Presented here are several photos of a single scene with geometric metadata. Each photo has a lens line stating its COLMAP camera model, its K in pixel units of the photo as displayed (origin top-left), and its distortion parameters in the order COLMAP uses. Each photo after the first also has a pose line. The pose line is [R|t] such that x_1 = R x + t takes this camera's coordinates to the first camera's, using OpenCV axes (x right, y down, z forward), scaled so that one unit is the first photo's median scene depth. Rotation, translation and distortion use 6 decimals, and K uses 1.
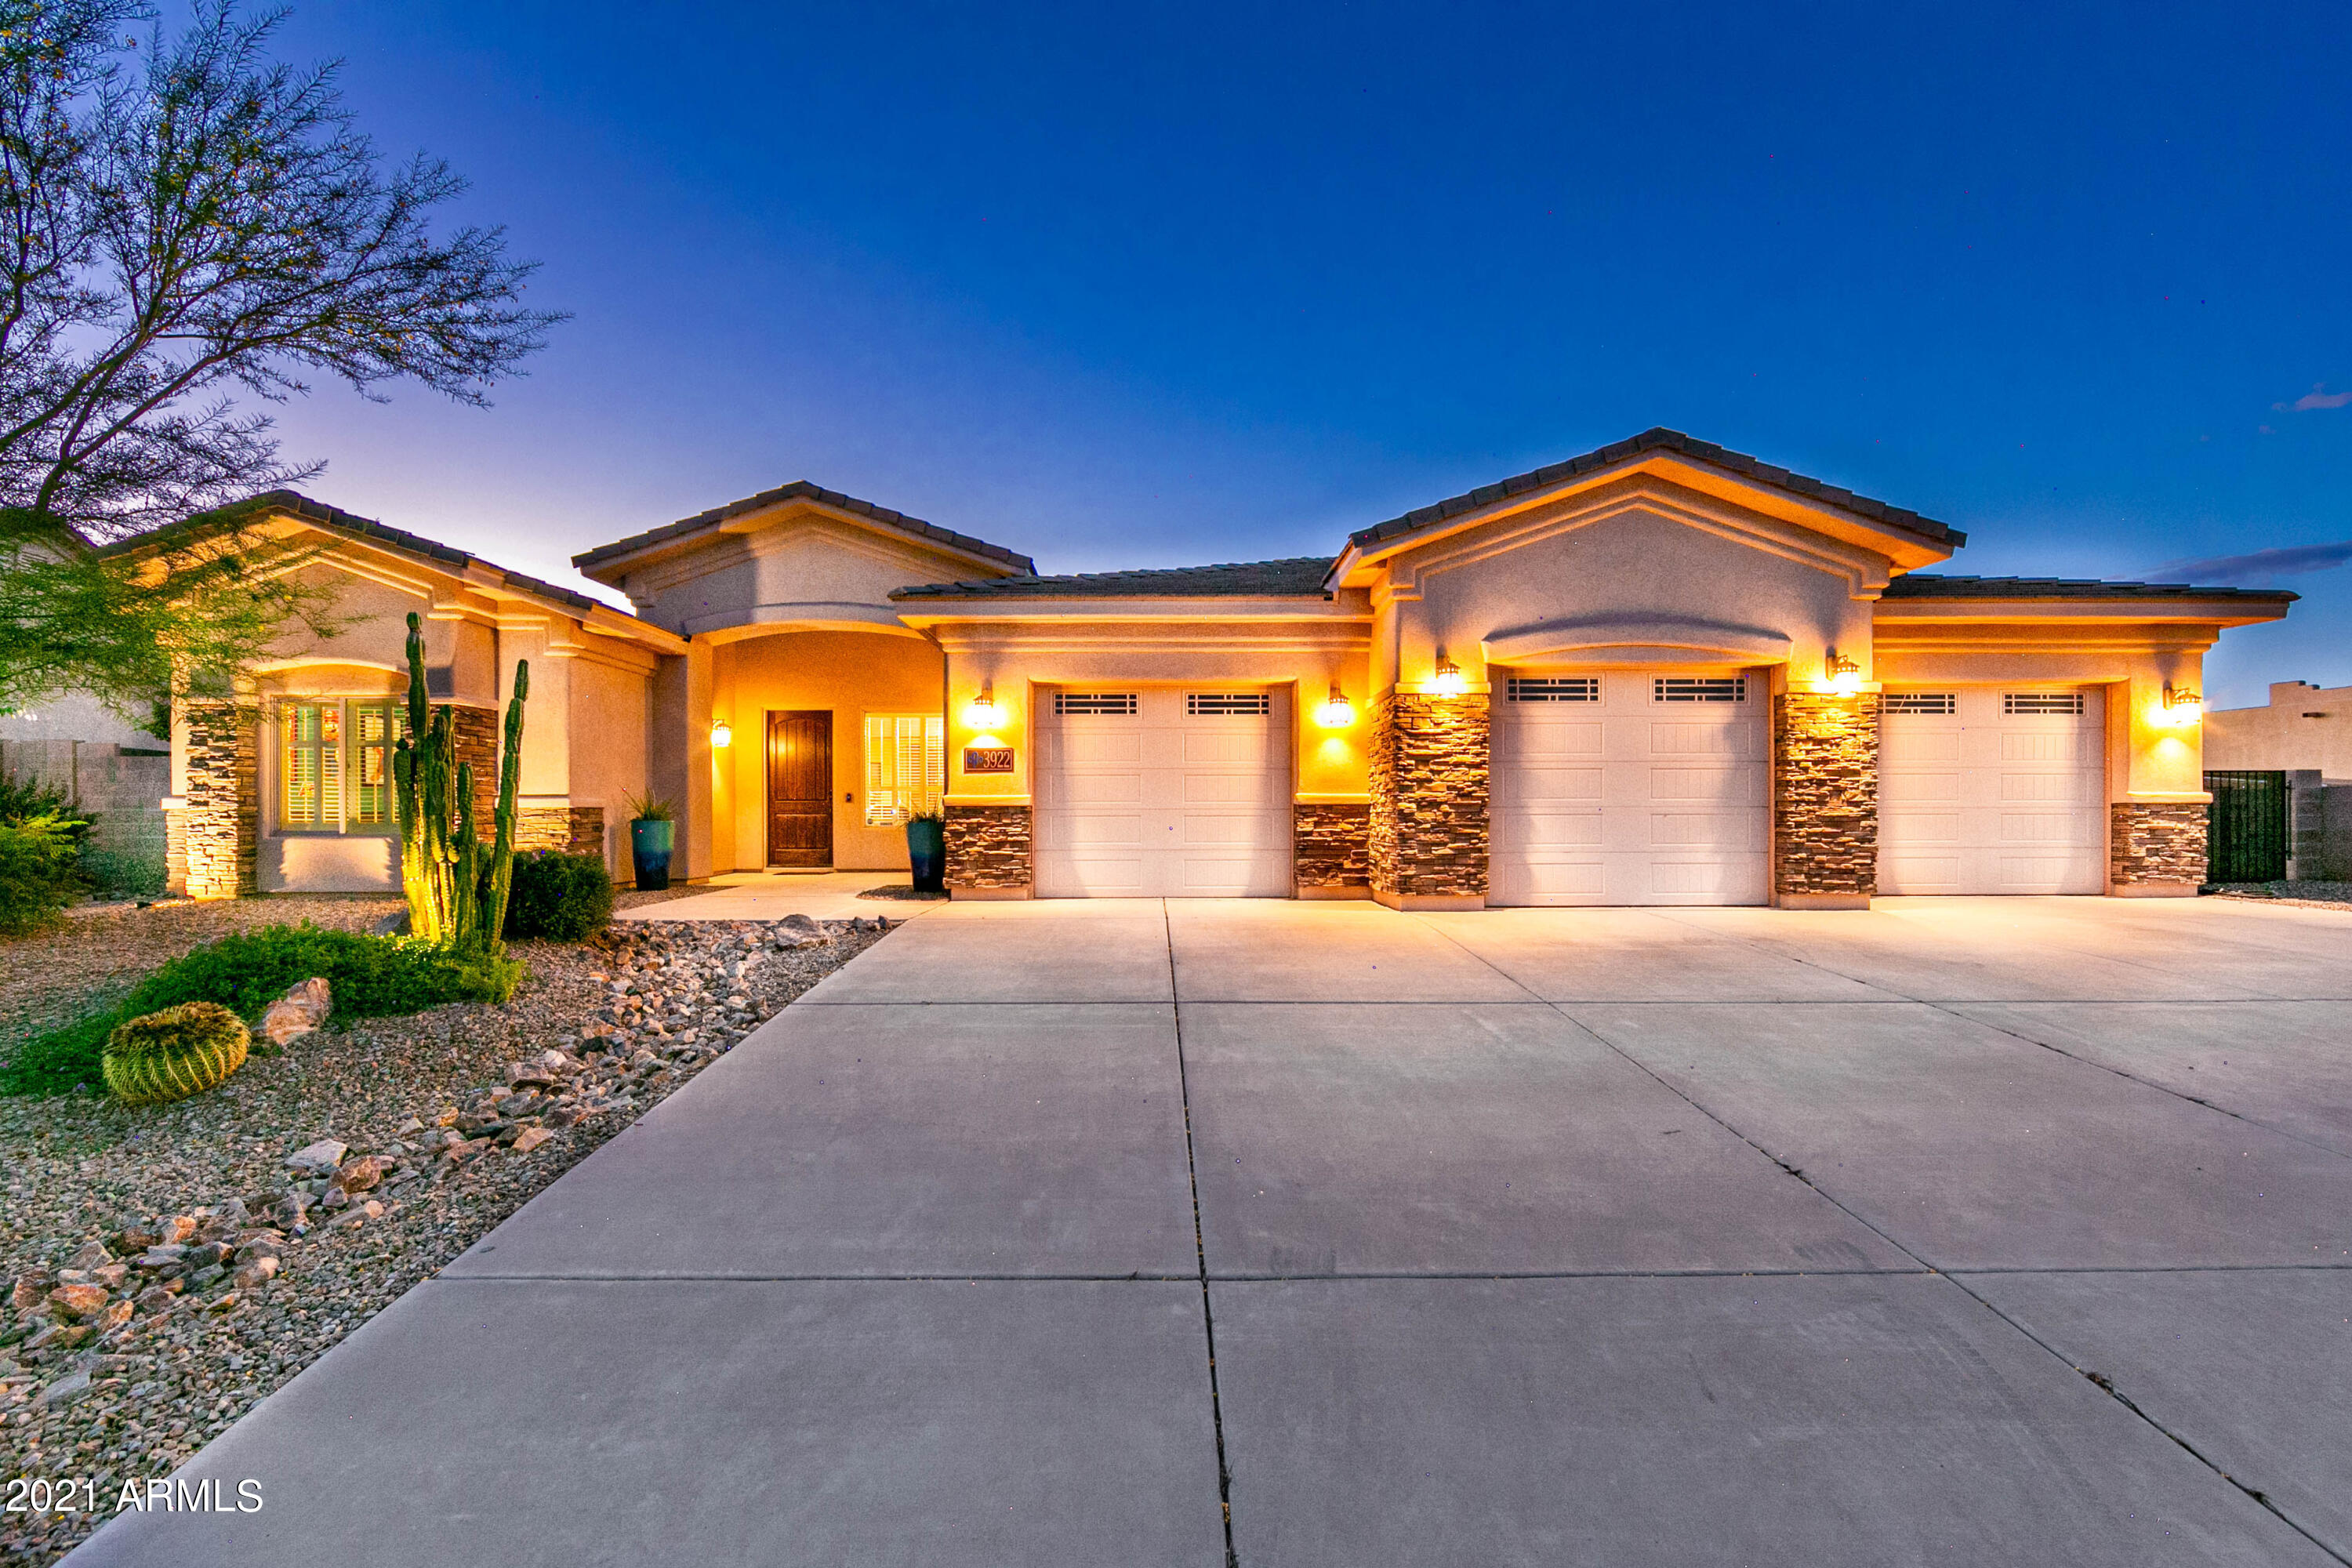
lens RADIAL K [[964.1, 0, 1175.5], [0, 964.1, 803.5], [0, 0, 1]] dist [-0.001069, -0.000151]
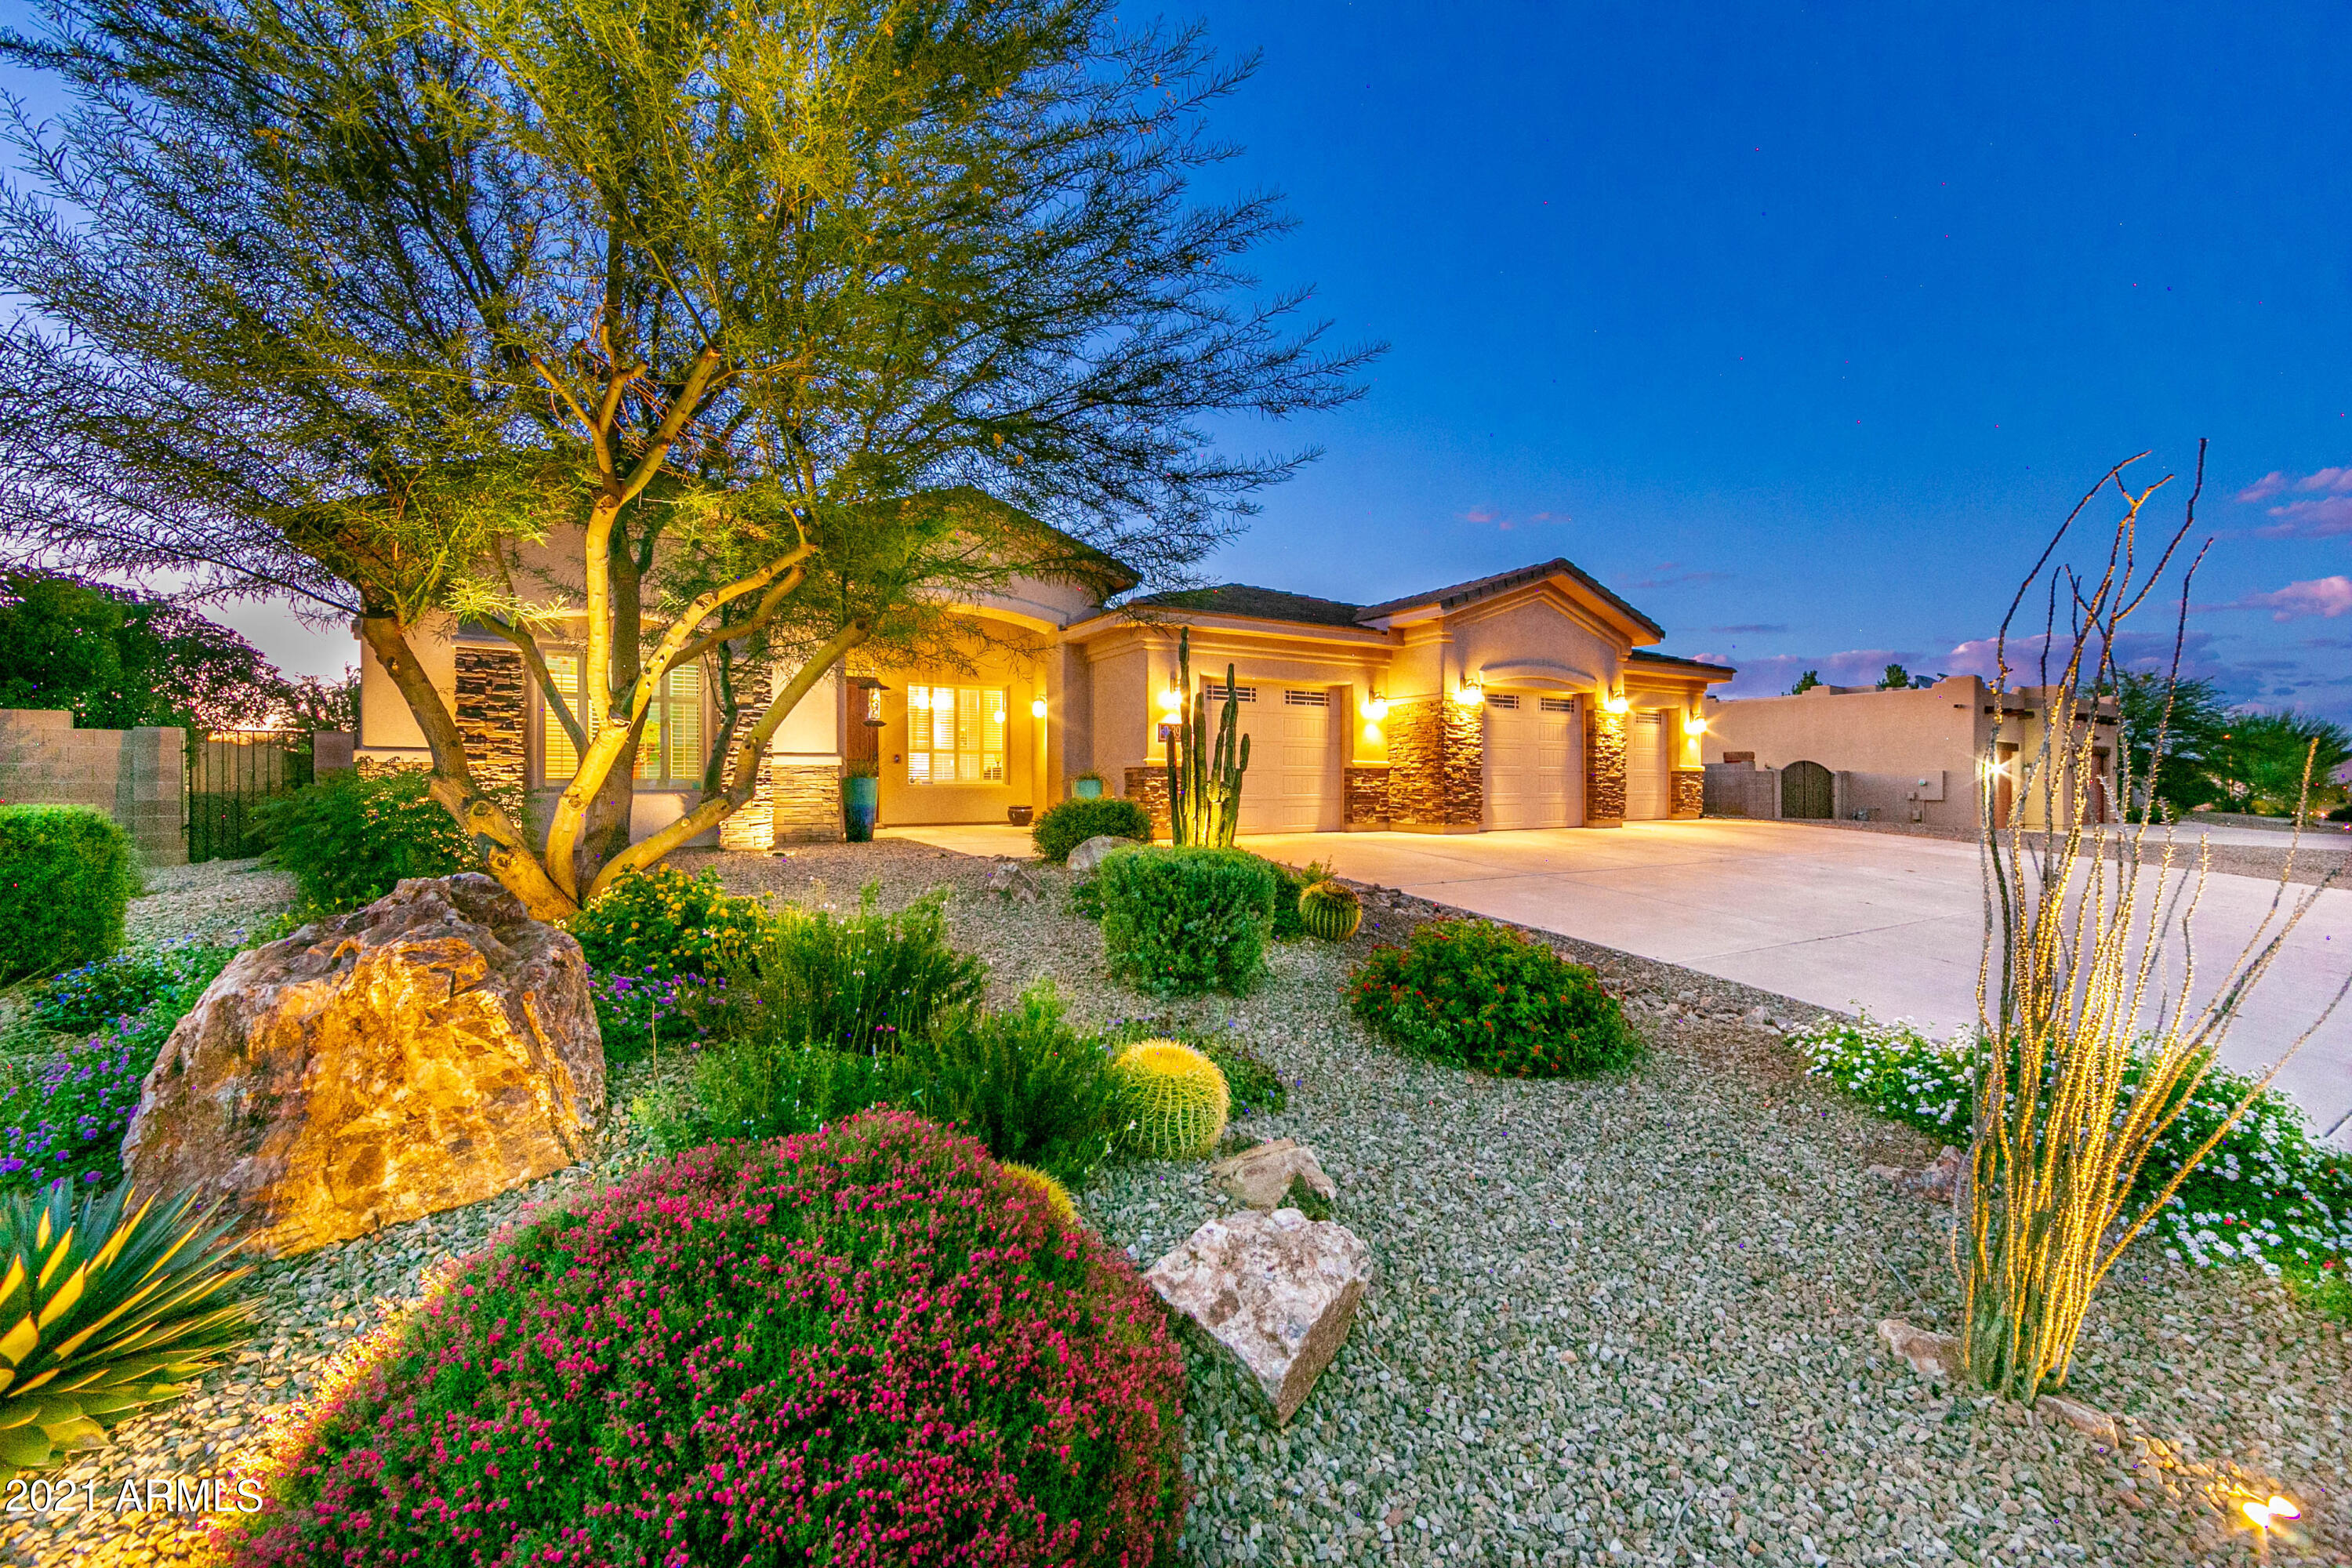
lens RADIAL K [[964.1, 0, 1178.2], [0, 964.1, 774.1], [0, 0, 1]] dist [-0.001069, -0.000151]
pose [[0.855621, 0.005741, 0.517571, -0.914577], [-0.008454, 0.999960, 0.002884, 0.008582], [-0.517534, -0.006843, 0.855635, -0.140631]]
